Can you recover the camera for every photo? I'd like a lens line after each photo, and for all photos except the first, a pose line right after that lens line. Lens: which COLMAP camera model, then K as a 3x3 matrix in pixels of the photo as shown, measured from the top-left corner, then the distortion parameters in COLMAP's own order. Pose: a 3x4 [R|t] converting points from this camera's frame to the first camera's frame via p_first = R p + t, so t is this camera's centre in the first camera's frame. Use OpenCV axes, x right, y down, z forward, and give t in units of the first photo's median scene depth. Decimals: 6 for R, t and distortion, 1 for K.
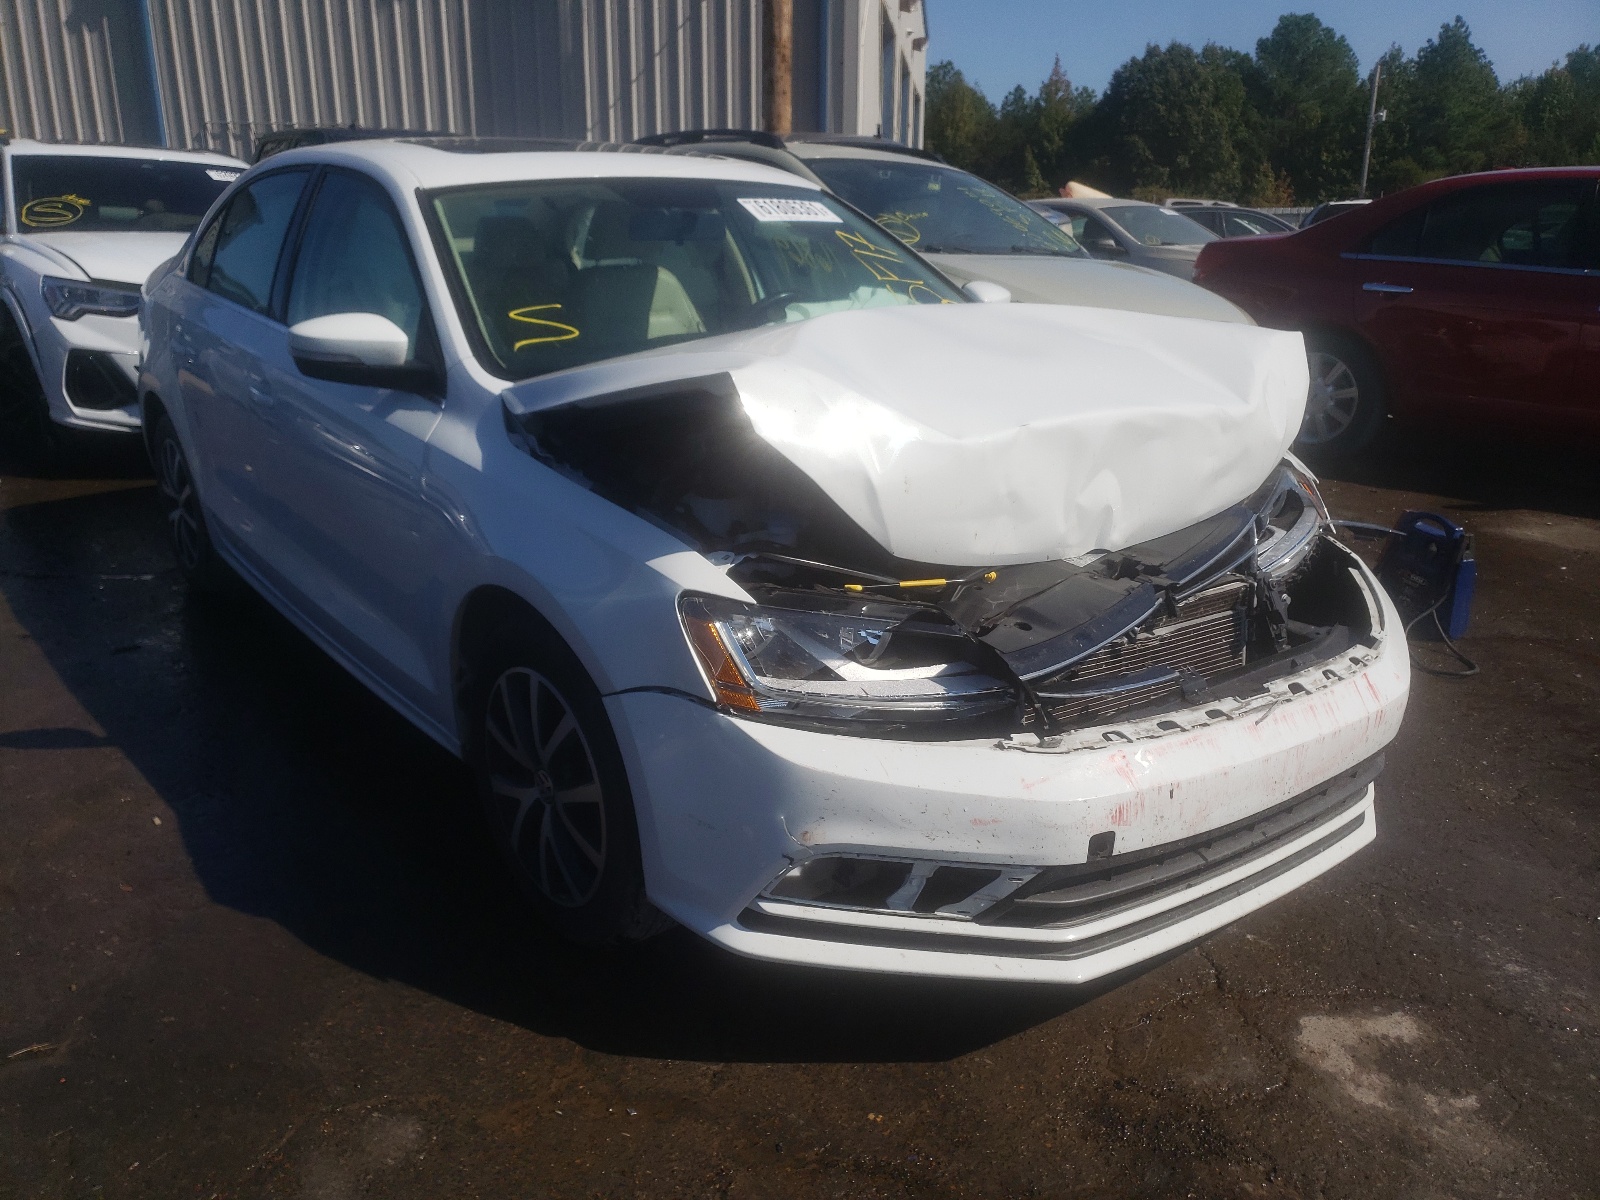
lens RADIAL K [[1266.8, 0, 792.9], [0, 1266.8, 591.7], [0, 0, 1]] dist [0.038118, -0.025296]
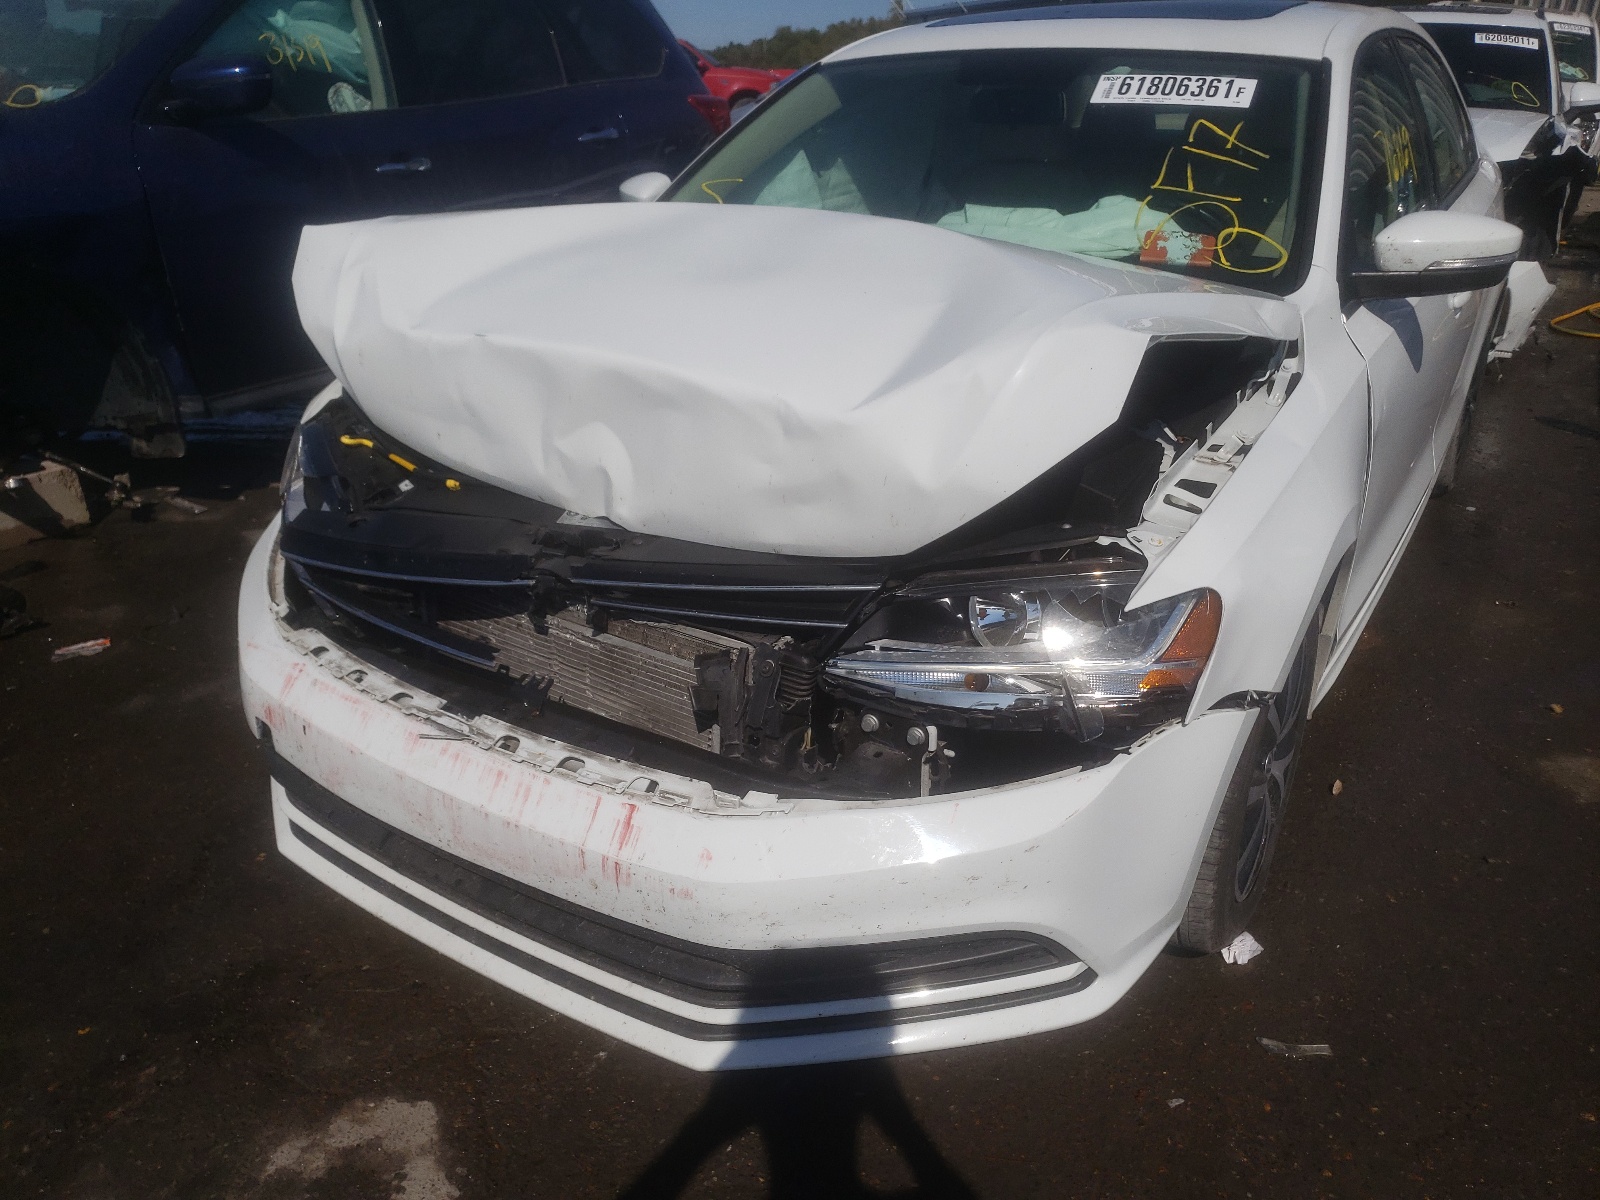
lens RADIAL K [[1266.8, 0, 793.2], [0, 1266.8, 613.6], [0, 0, 1]] dist [0.038118, -0.025296]
pose [[0.342177, 0.372372, -0.862701, 1.111413], [-0.278935, 0.916991, 0.285170, -0.268276], [0.897279, 0.143059, 0.417642, 0.845825]]
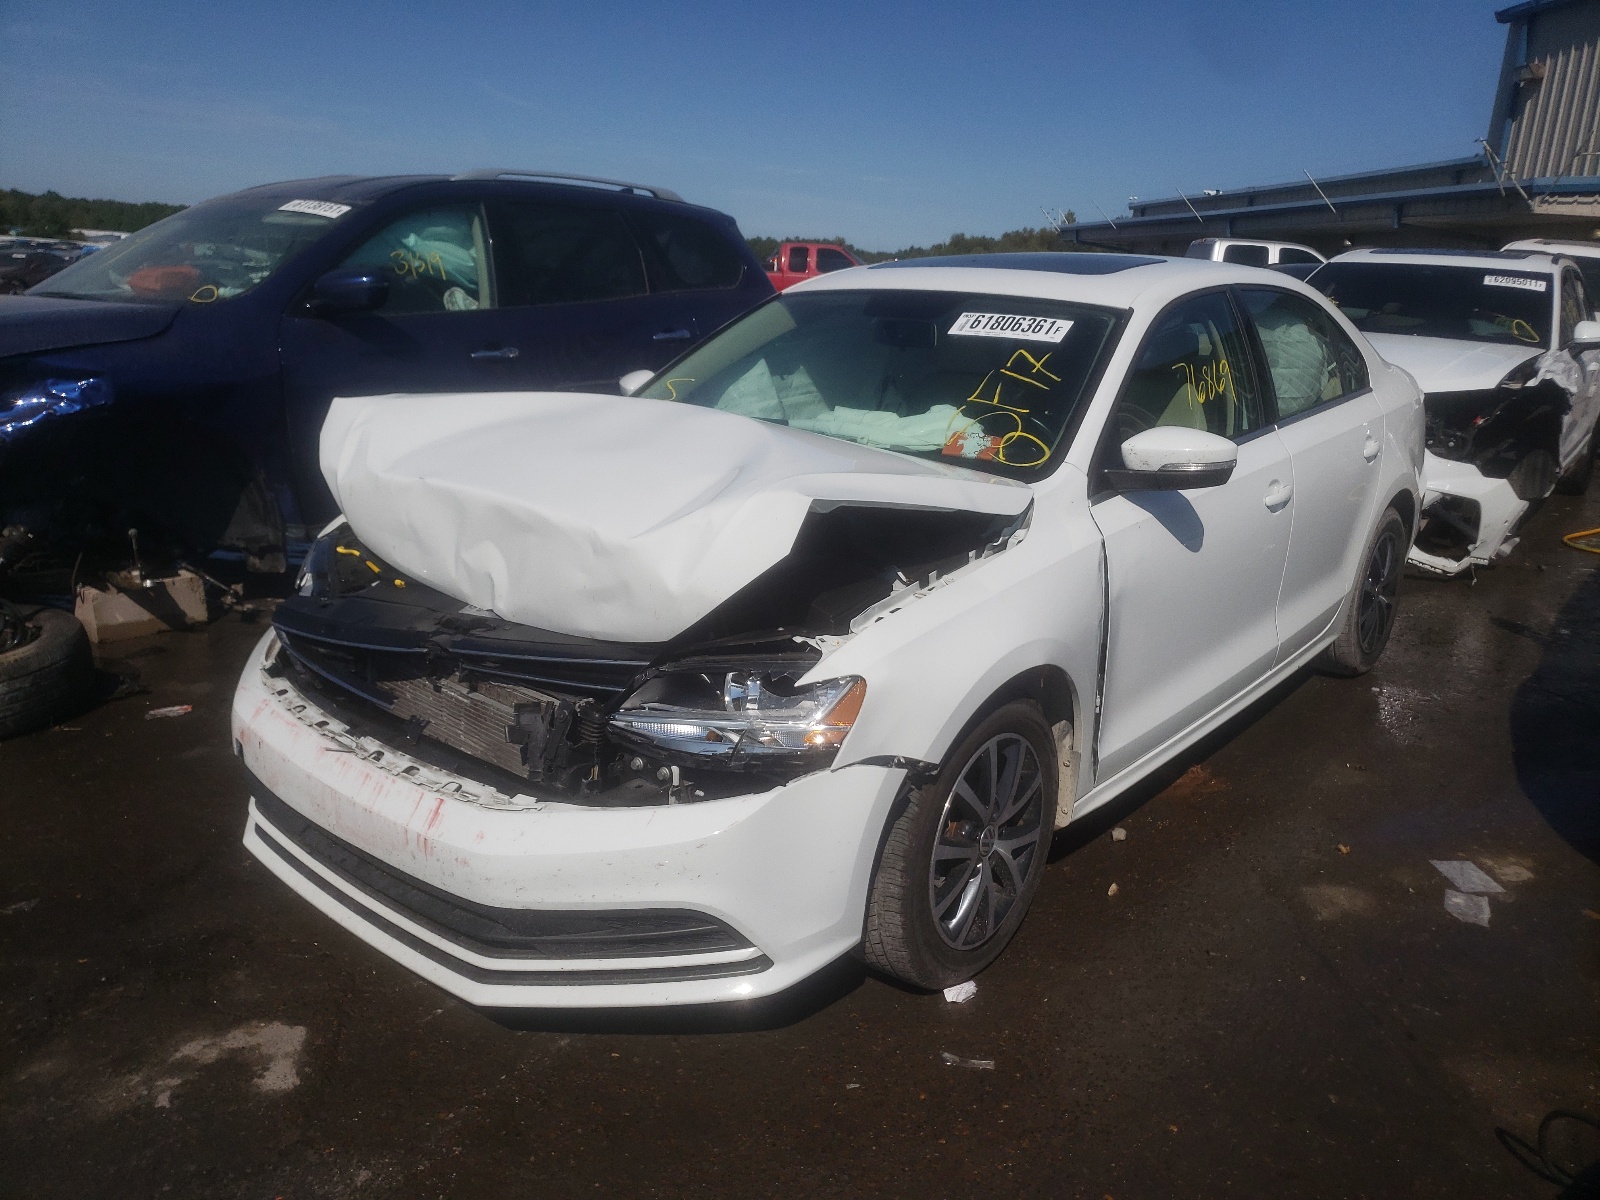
lens RADIAL K [[1266.8, 0, 803.7], [0, 1266.8, 589.1], [0, 0, 1]] dist [0.038118, -0.025296]
pose [[0.218106, 0.250936, -0.943113, 1.500967], [-0.319561, 0.931465, 0.173934, -0.371034], [0.922123, 0.263446, 0.283347, 1.016494]]
